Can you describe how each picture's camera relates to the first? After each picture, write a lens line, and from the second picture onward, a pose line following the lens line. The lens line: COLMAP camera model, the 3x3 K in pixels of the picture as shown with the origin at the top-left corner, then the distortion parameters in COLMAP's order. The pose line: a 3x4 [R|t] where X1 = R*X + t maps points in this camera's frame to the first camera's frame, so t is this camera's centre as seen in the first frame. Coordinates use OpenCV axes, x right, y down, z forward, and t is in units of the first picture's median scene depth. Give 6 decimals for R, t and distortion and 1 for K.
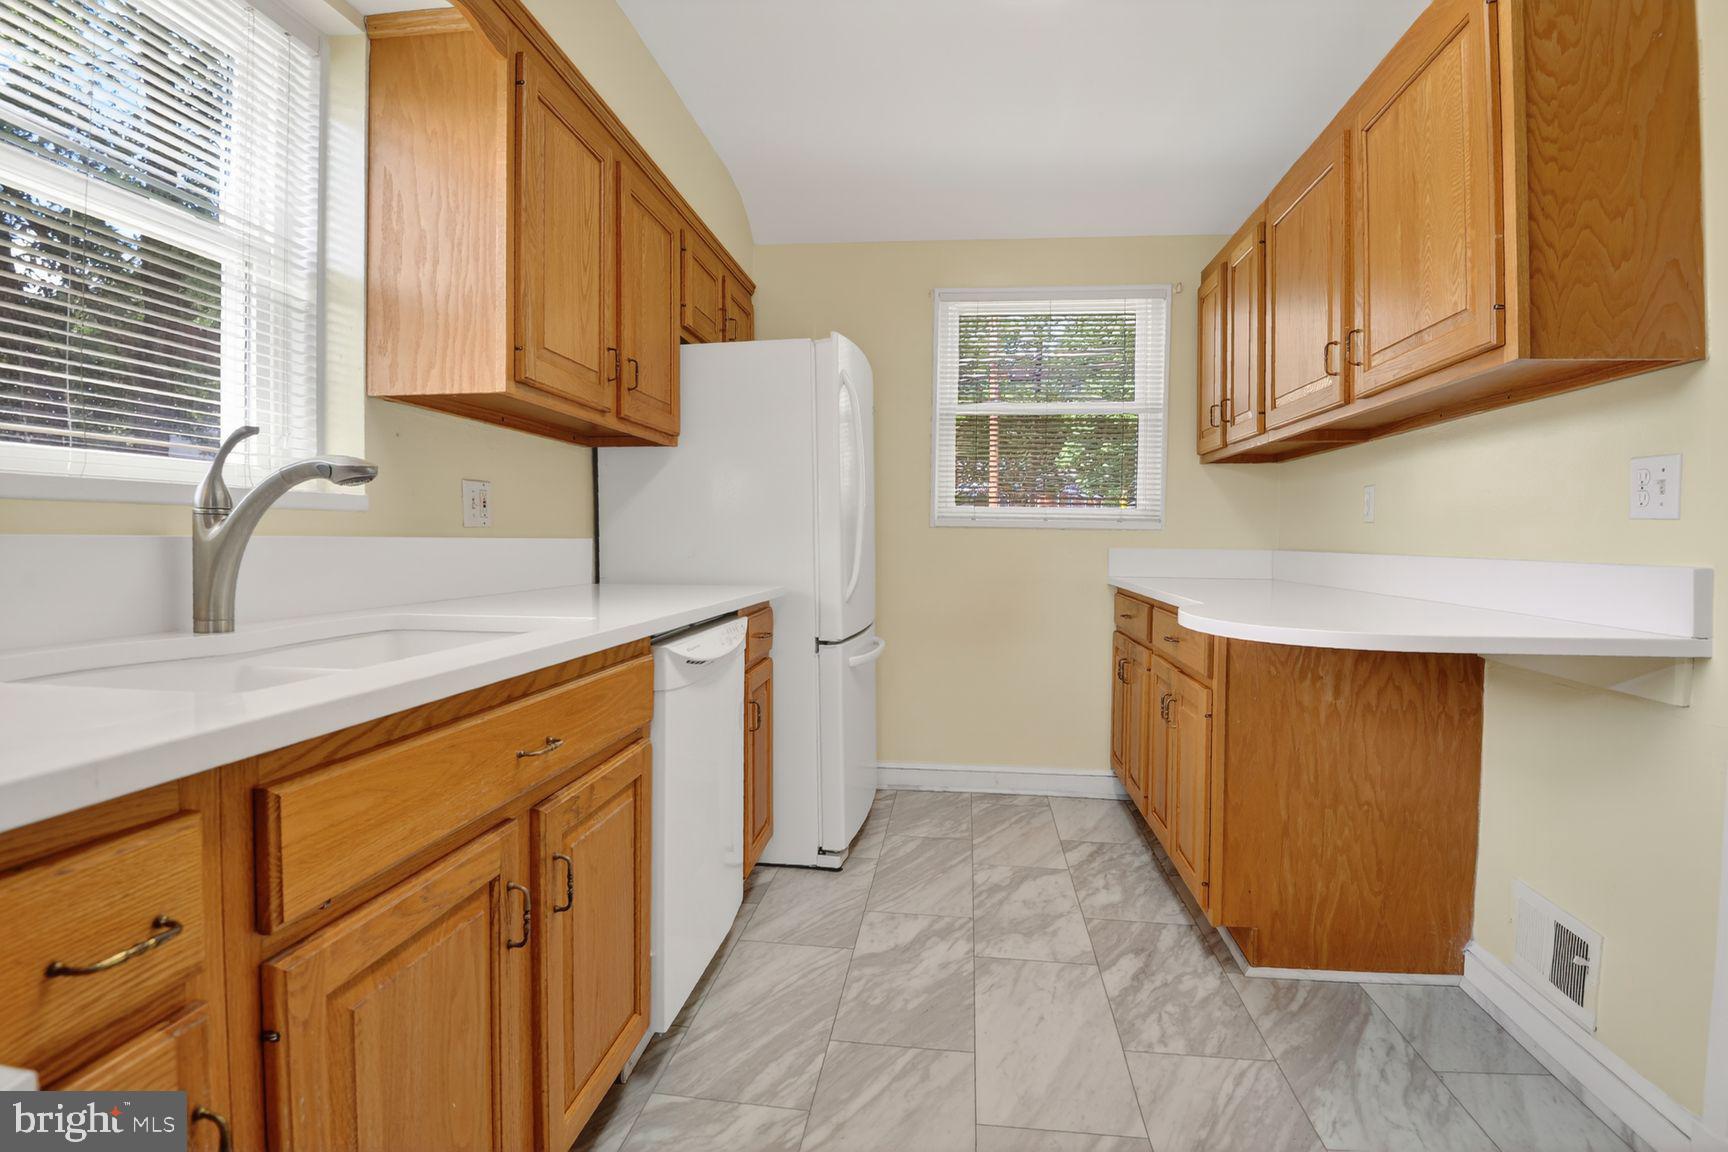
lens RADIAL K [[839.1, 0, 868.6], [0, 839.1, 537.2], [0, 0, 1]] dist [-0.022742, -0.010371]
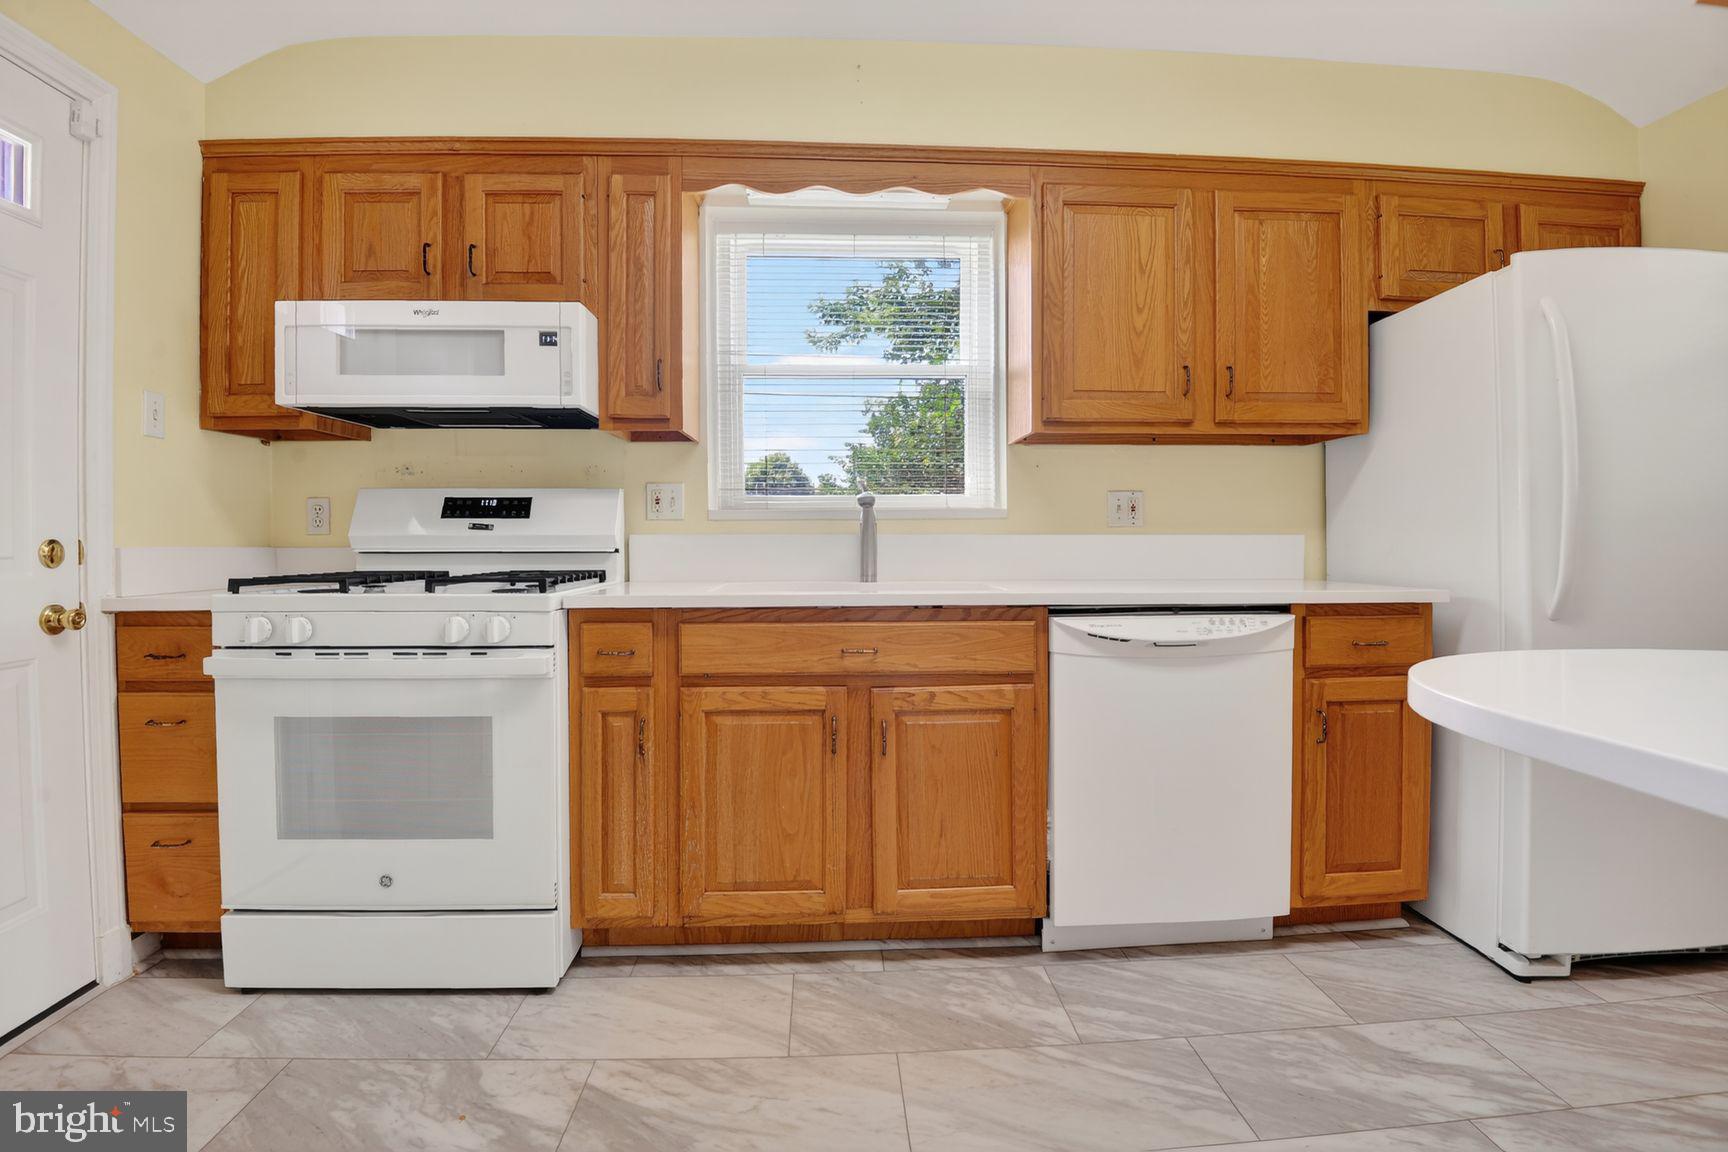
lens RADIAL K [[839.1, 0, 872.3], [0, 839.1, 544.4], [0, 0, 1]] dist [-0.022742, -0.010371]
pose [[0.156855, -0.009069, -0.987580, 0.889957], [0.003877, 0.999956, -0.008566, 0.028884], [0.987614, -0.002485, 0.156883, 0.493424]]
